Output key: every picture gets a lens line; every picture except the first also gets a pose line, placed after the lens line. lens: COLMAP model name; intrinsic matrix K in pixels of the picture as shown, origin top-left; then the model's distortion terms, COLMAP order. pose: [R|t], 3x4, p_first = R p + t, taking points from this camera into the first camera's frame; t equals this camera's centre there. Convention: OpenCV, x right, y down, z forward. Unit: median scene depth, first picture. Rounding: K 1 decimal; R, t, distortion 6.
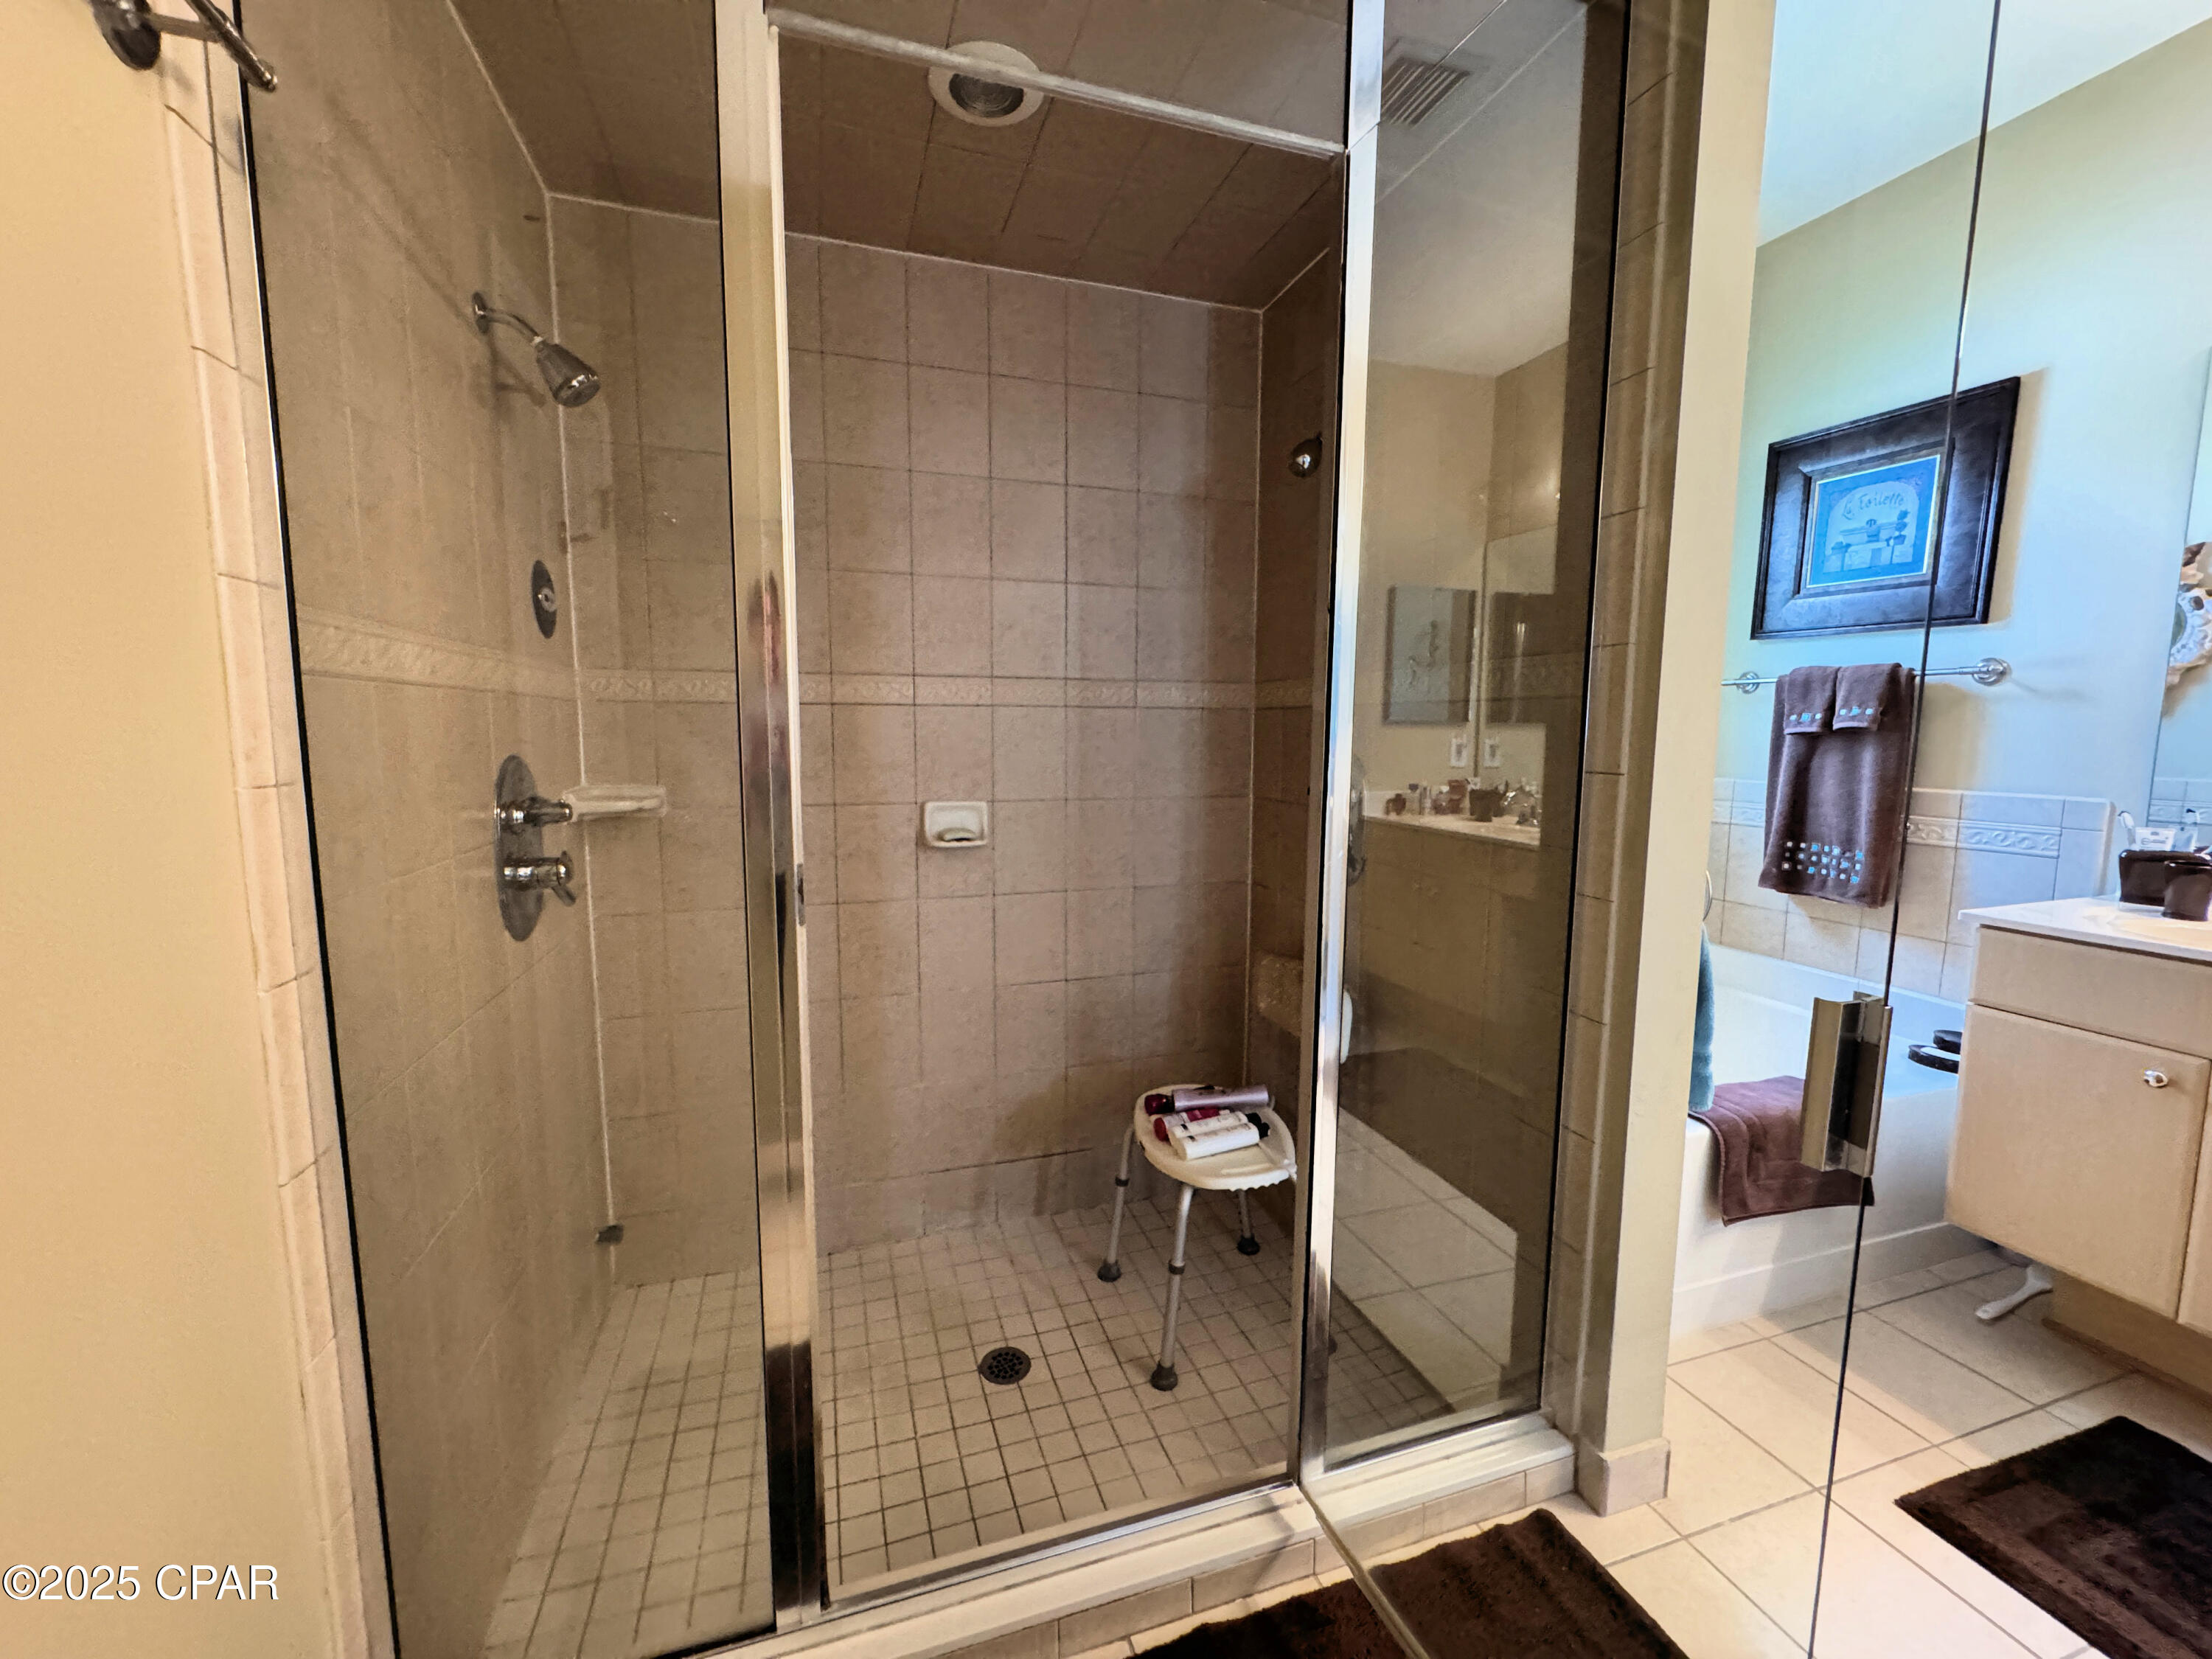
lens RADIAL K [[879.6, 0, 1099.2], [0, 879.6, 829.0], [0, 0, 1]] dist [-0.003193, -0.000044]
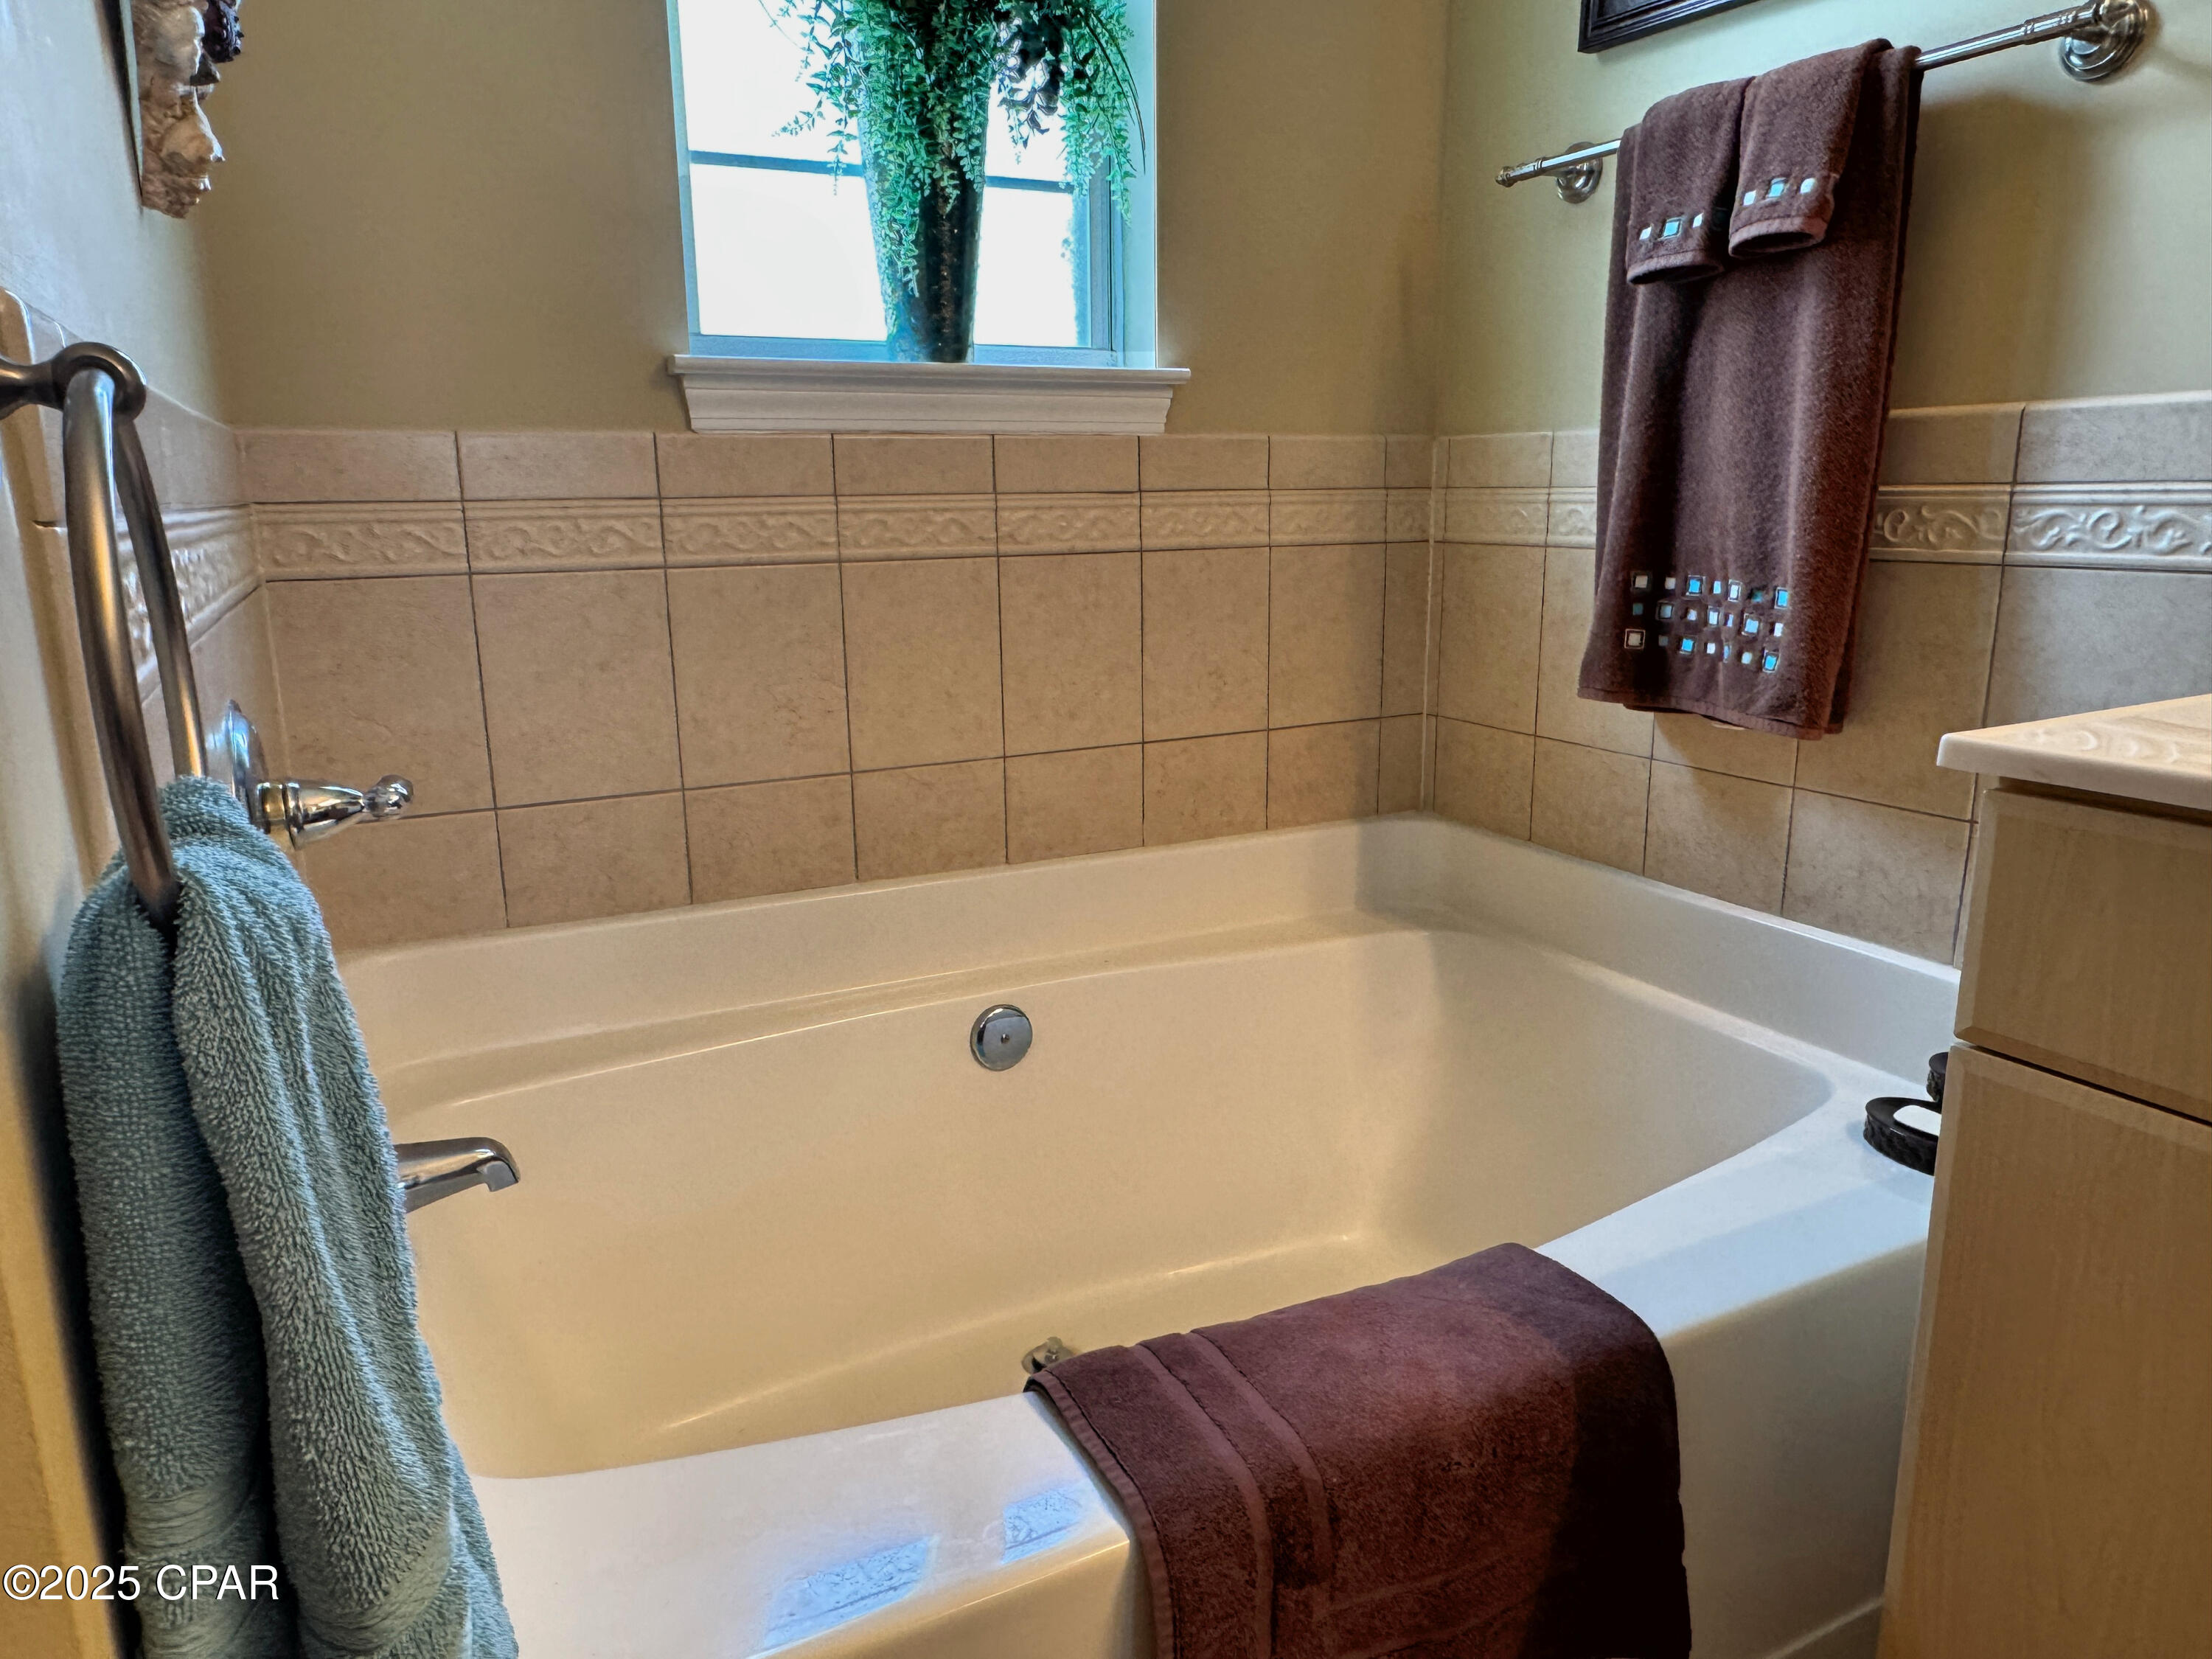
lens RADIAL K [[1432.0, 0, 1107.0], [0, 1432.0, 828.8], [0, 0, 1]] dist [-0.003921, 0.007259]
pose [[0.985821, -0.056225, 0.158101, 0.477184], [0.036909, 0.991775, 0.122559, 0.041483], [-0.163691, -0.114986, 0.979788, 0.435083]]
